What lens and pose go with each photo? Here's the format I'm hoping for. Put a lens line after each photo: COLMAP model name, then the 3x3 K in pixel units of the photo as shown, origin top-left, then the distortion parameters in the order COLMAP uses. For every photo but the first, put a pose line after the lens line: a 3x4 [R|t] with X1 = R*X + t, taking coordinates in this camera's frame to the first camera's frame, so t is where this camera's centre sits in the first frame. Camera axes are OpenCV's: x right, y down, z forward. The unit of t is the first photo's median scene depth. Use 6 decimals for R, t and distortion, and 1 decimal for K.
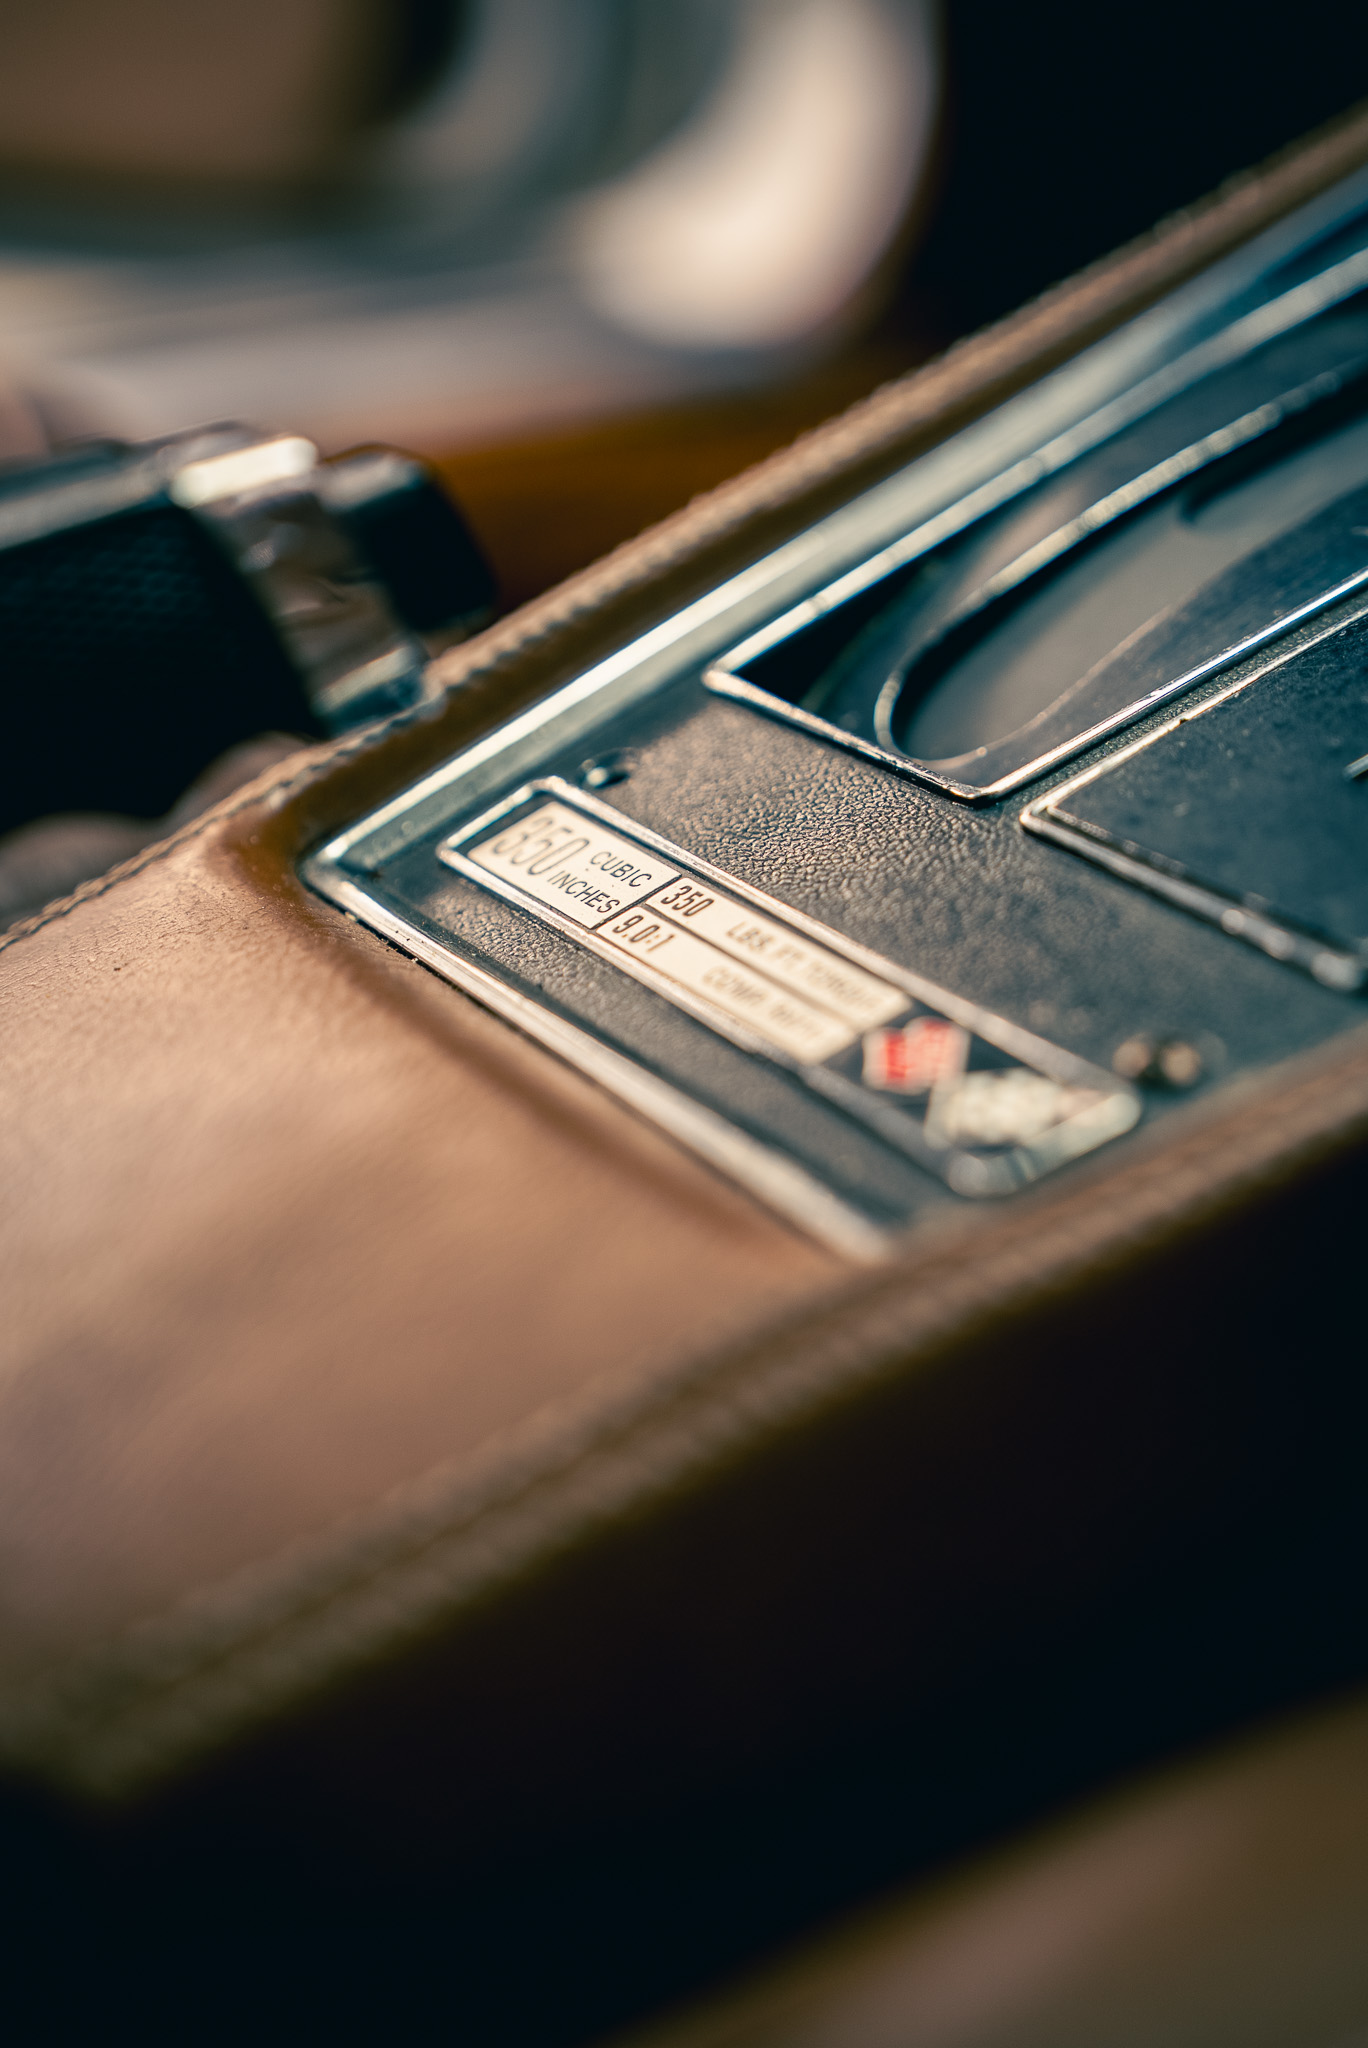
lens RADIAL K [[4058.1, 0, 685.8], [0, 4058.1, 1021.2], [0, 0, 1]] dist [0.005734, 0.000000]
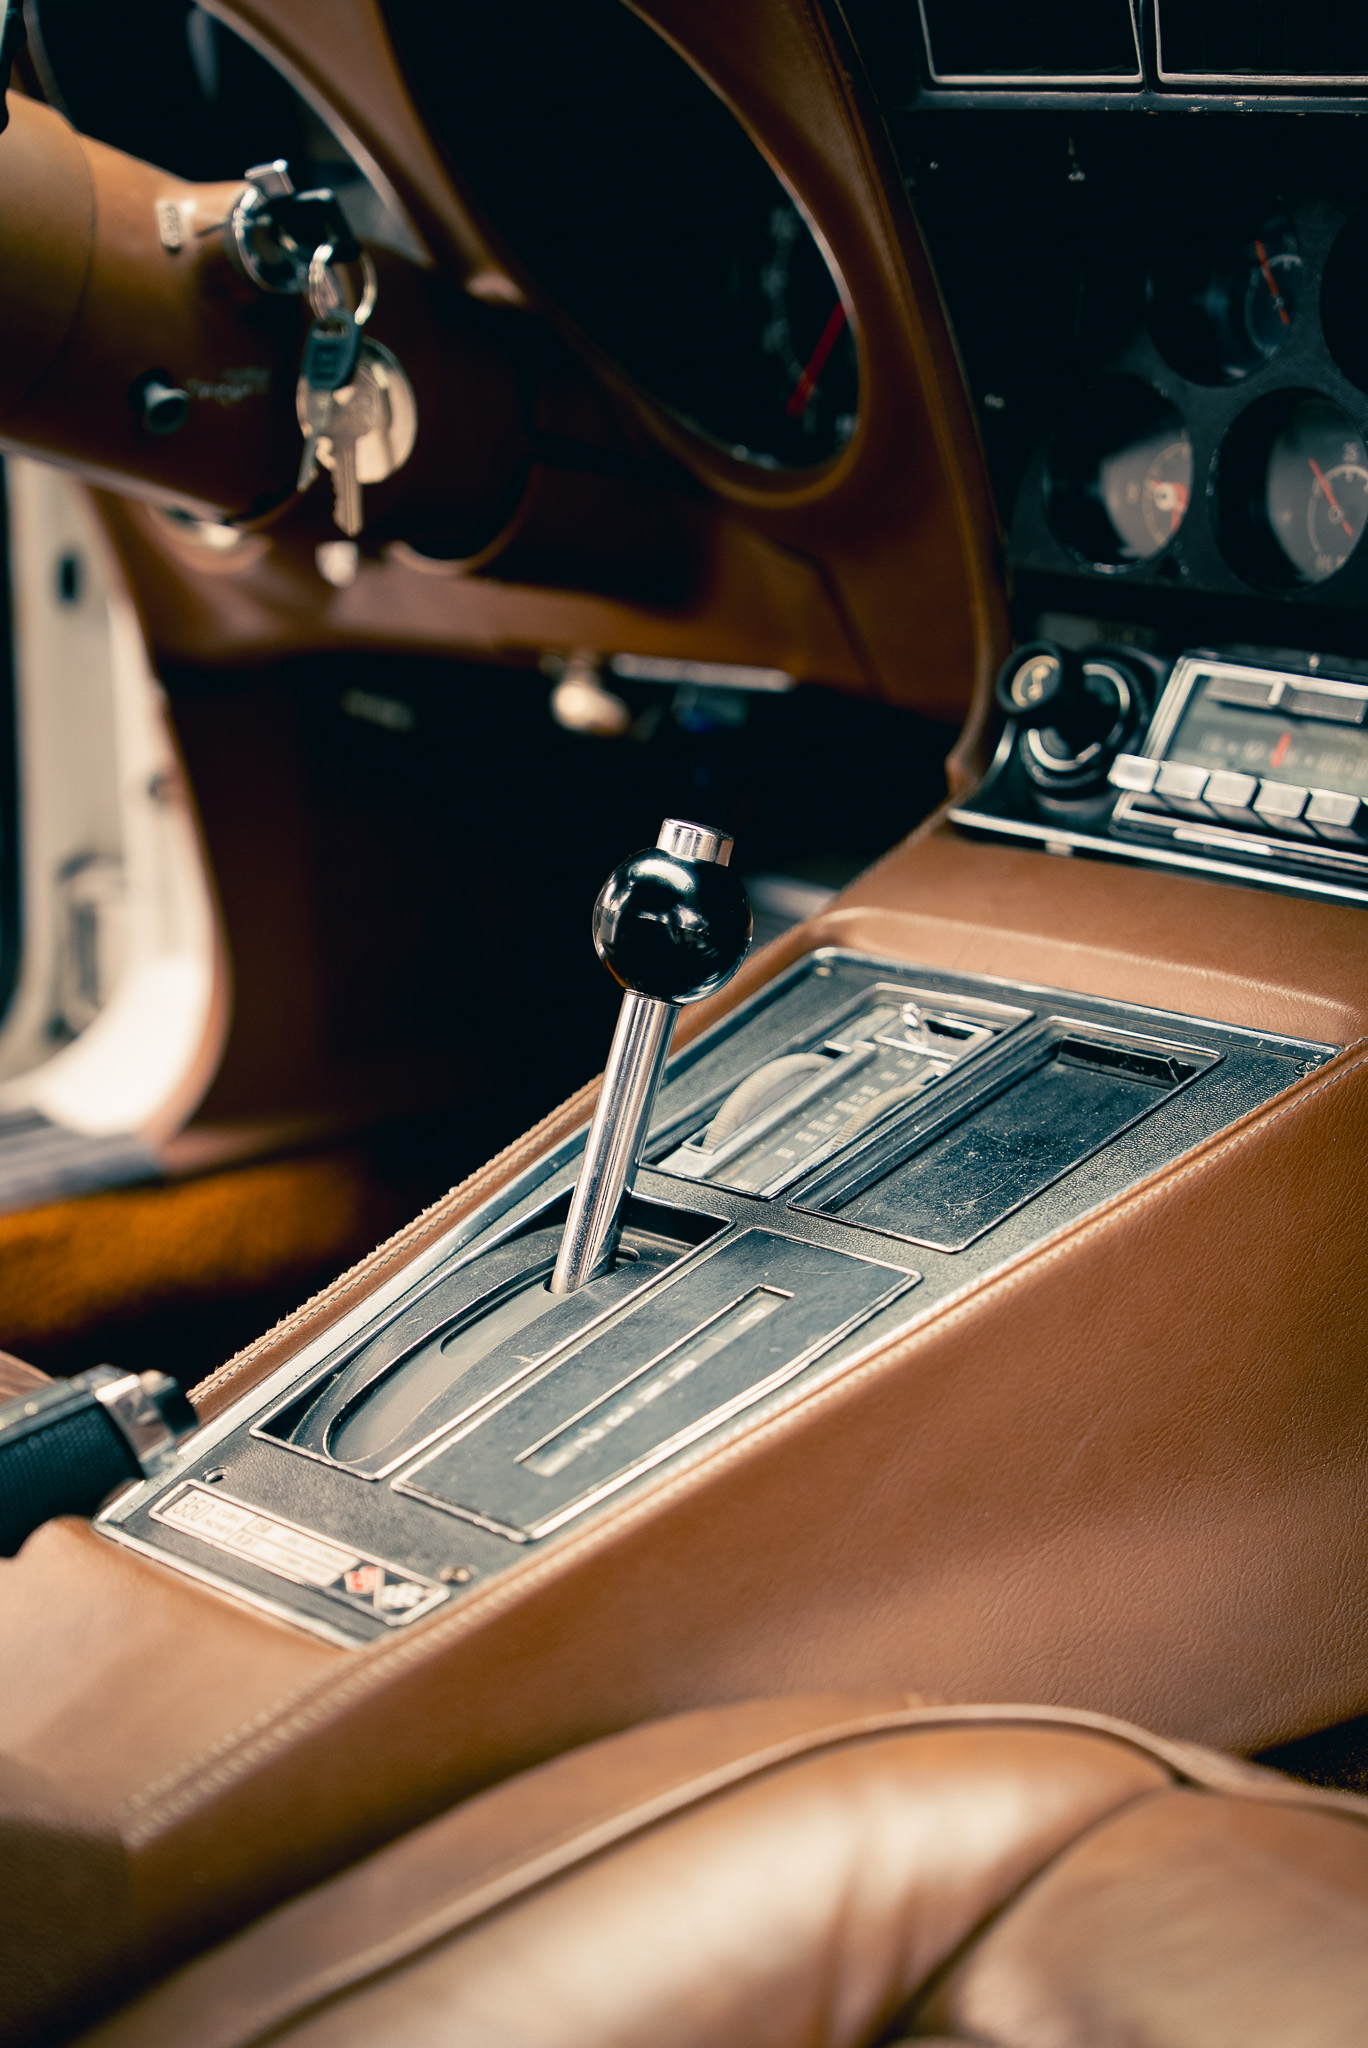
lens RADIAL K [[4058.1, 0, 677.1], [0, 4058.1, 1013.3], [0, 0, 1]] dist [0.005734, 0.000000]
pose [[0.977374, -0.047022, 0.206227, -0.264968], [0.075173, 0.988546, -0.130868, 0.004494], [-0.197711, 0.143409, 0.969713, -1.621935]]
